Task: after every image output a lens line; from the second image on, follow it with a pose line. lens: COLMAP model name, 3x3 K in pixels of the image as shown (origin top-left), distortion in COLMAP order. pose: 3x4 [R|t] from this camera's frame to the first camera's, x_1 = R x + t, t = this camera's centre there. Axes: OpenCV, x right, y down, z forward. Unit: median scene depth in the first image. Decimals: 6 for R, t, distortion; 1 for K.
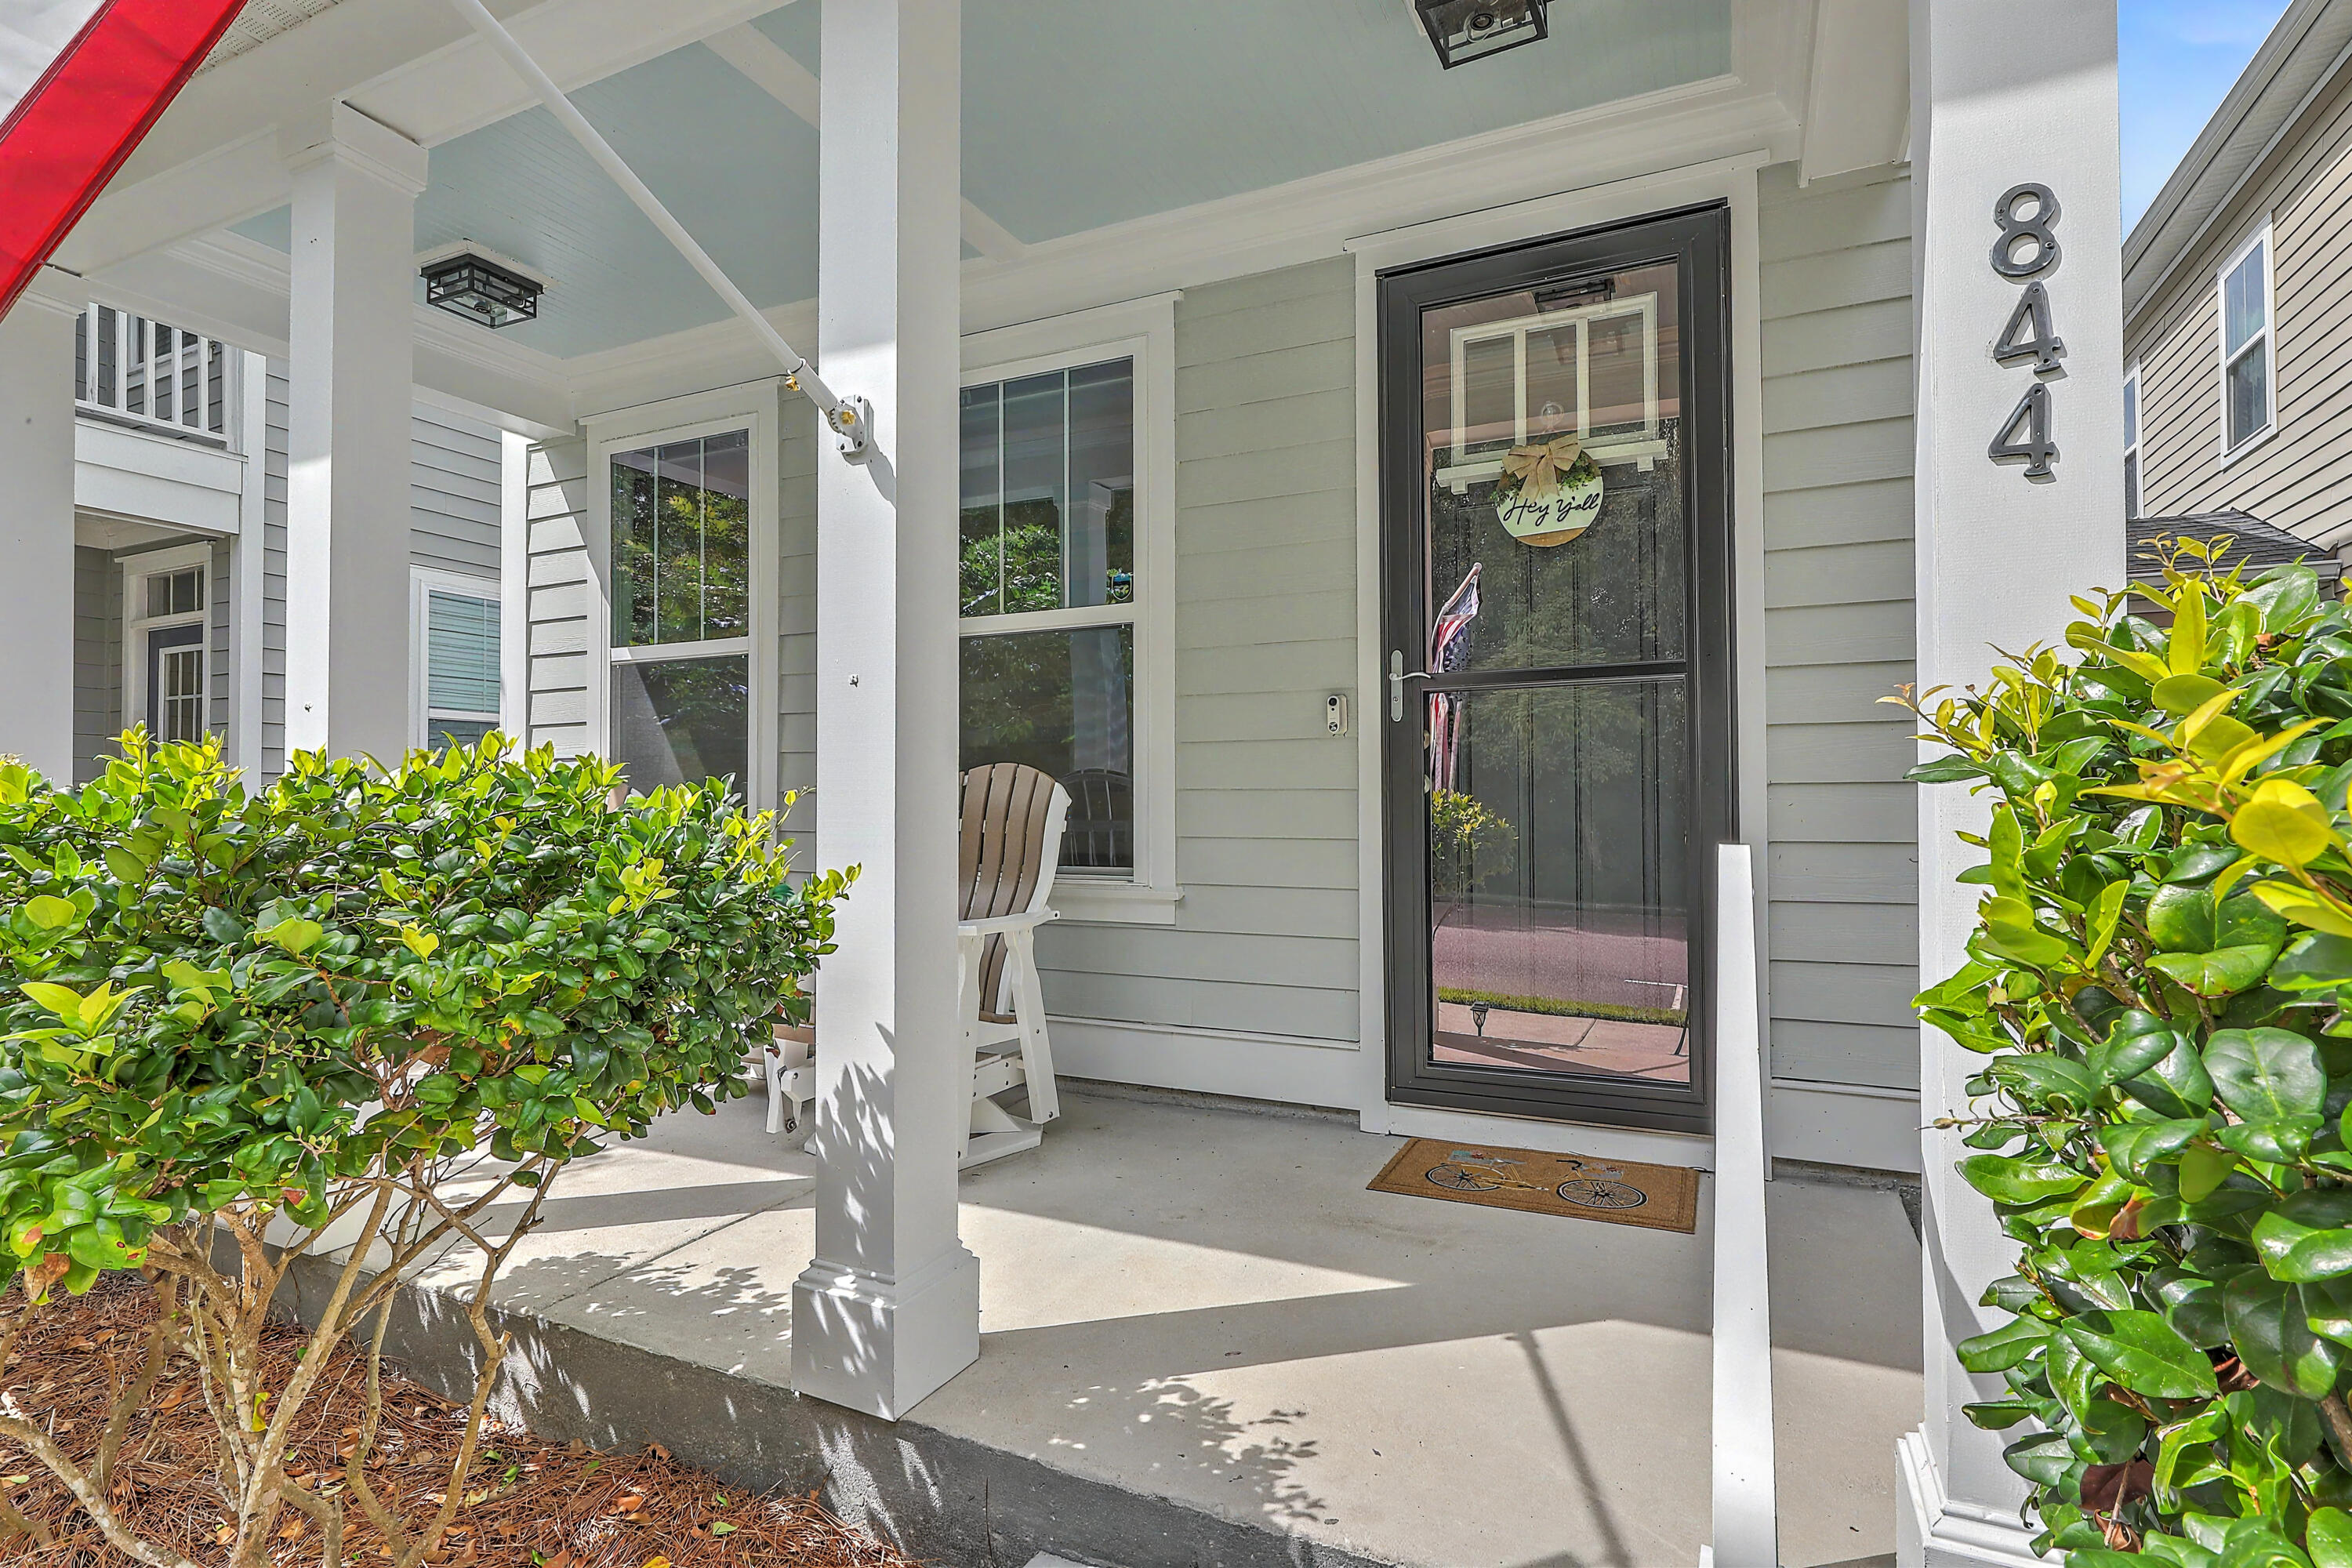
lens RADIAL K [[1150.7, 0, 1176.0], [0, 1150.7, 784.0], [0, 0, 1]] dist [0.000000, -0.000026]
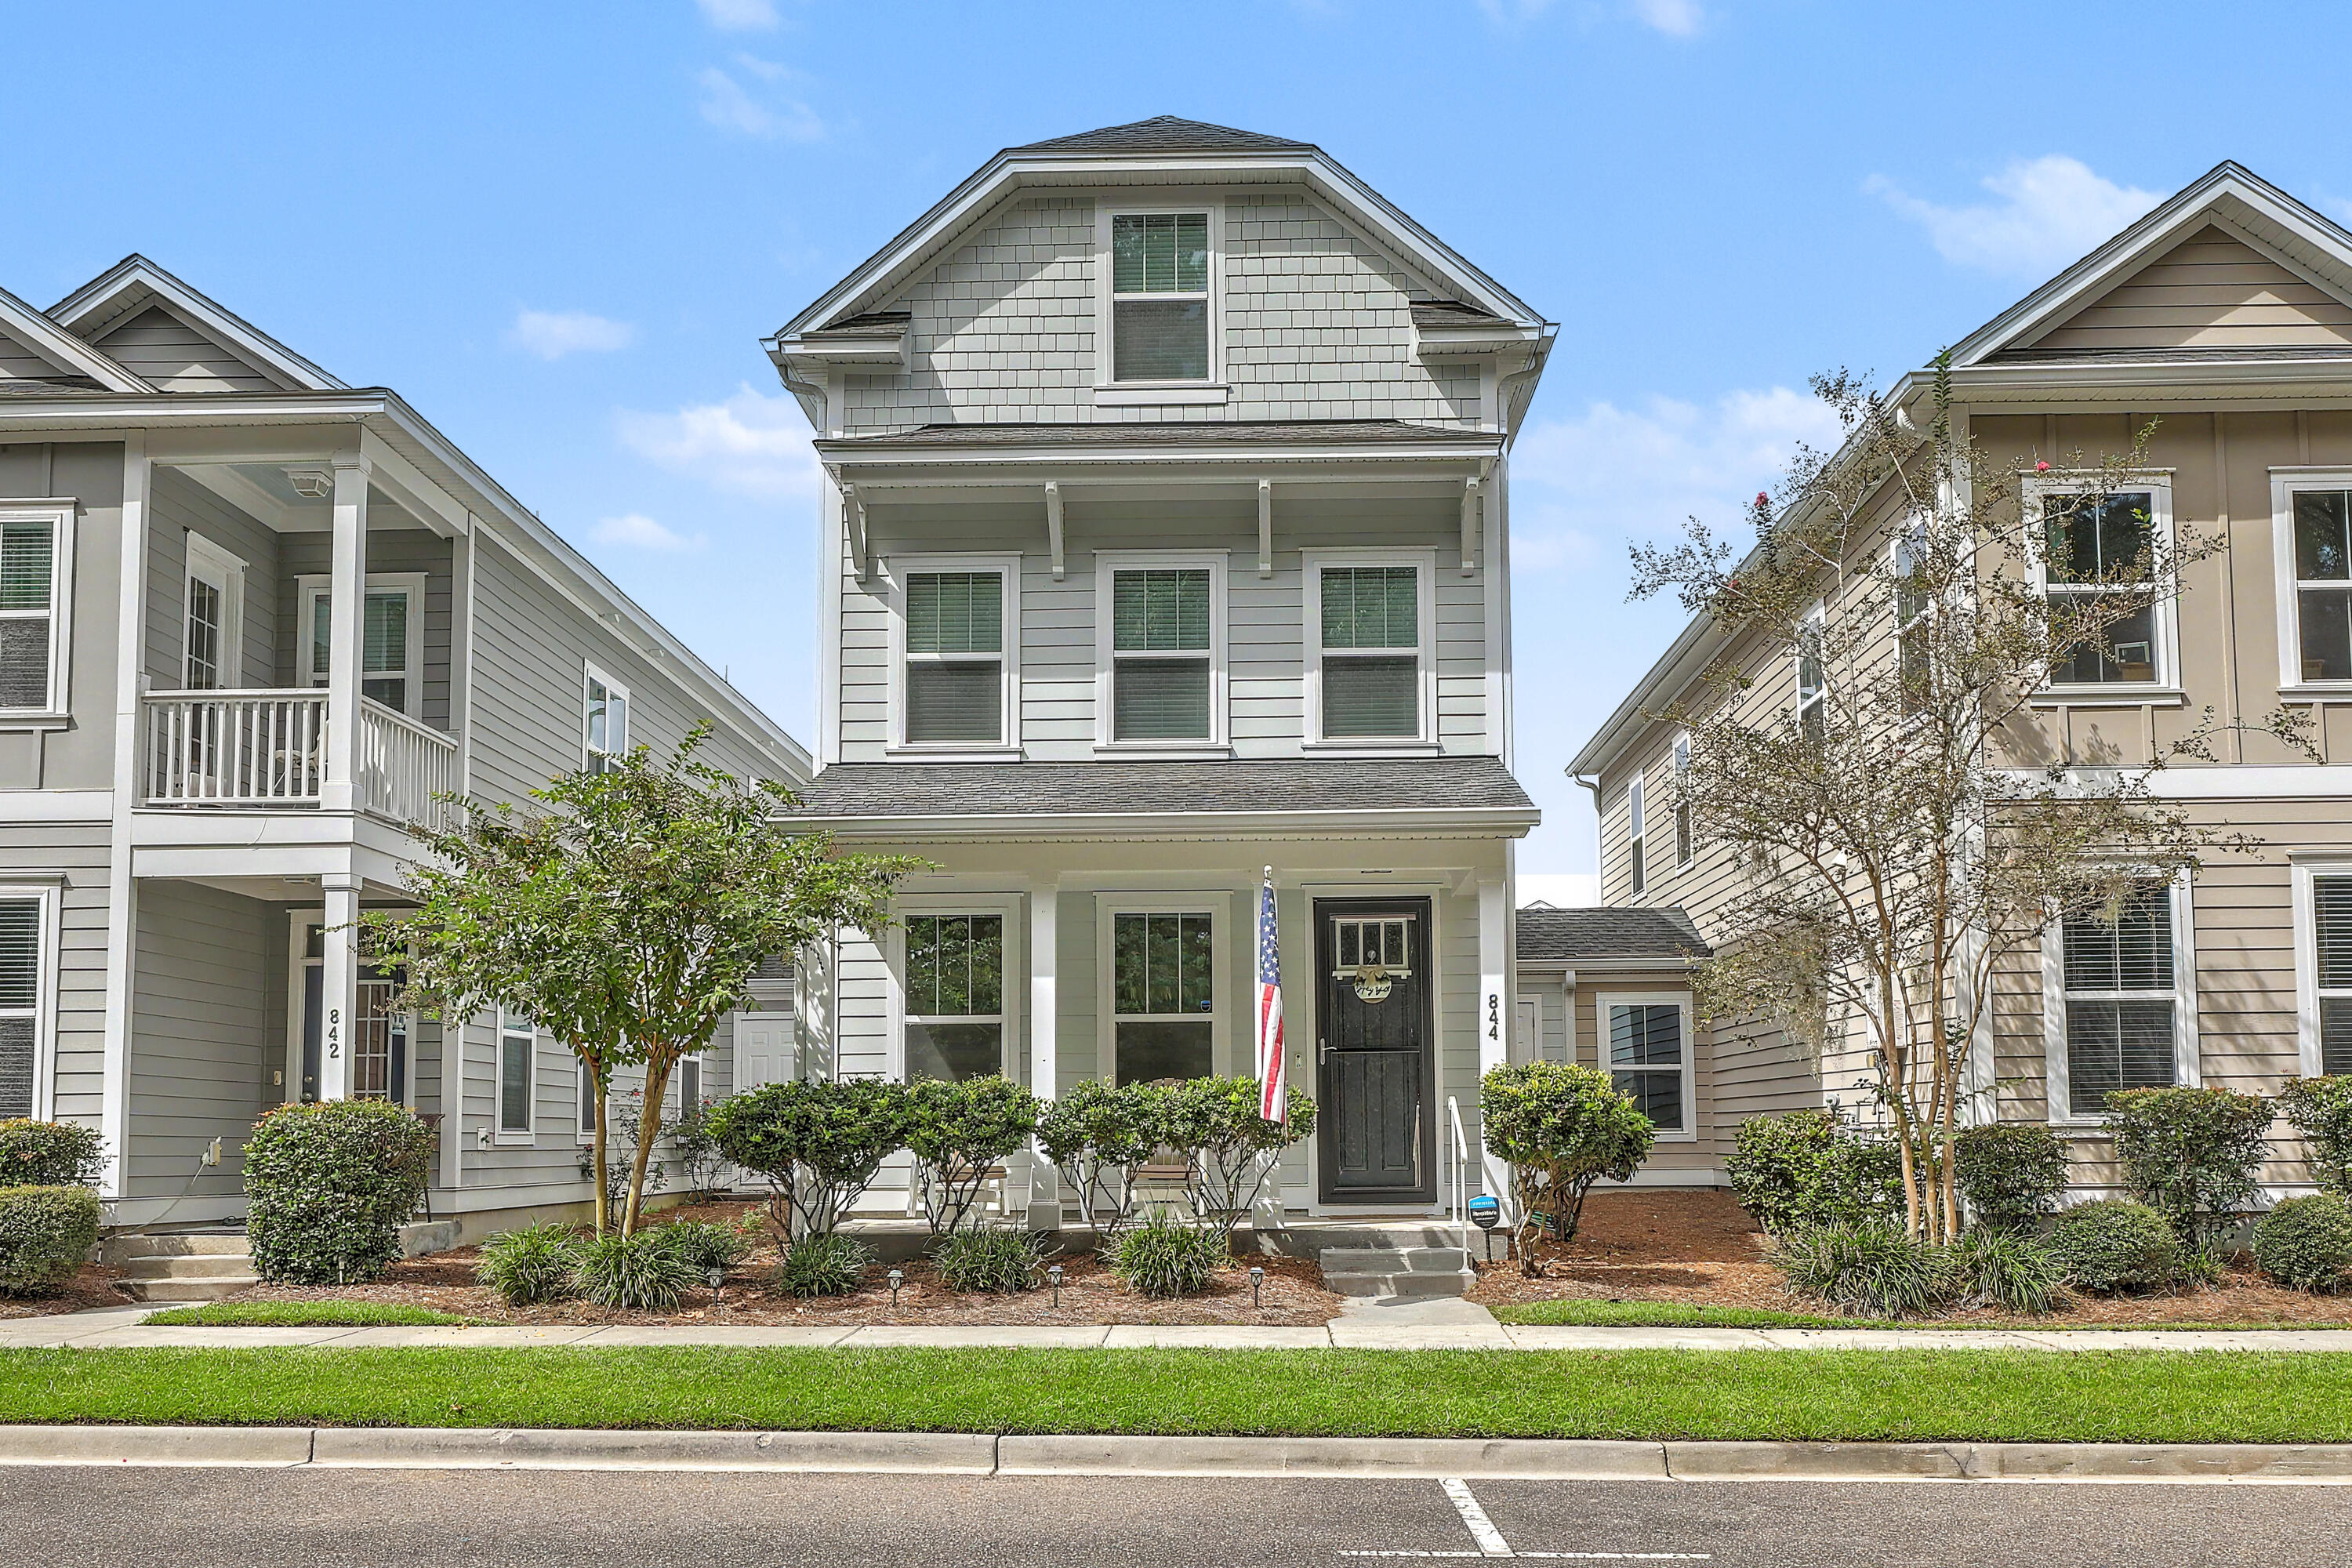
lens RADIAL K [[2212.1, 0, 1176.0], [0, 2212.1, 784.0], [0, 0, 1]] dist [-0.005282, -0.002377]
pose [[0.915155, 0.061370, 0.398402, -1.695032], [-0.003504, 0.989517, -0.144376, 0.032879], [-0.403086, 0.130730, 0.905777, -2.777243]]
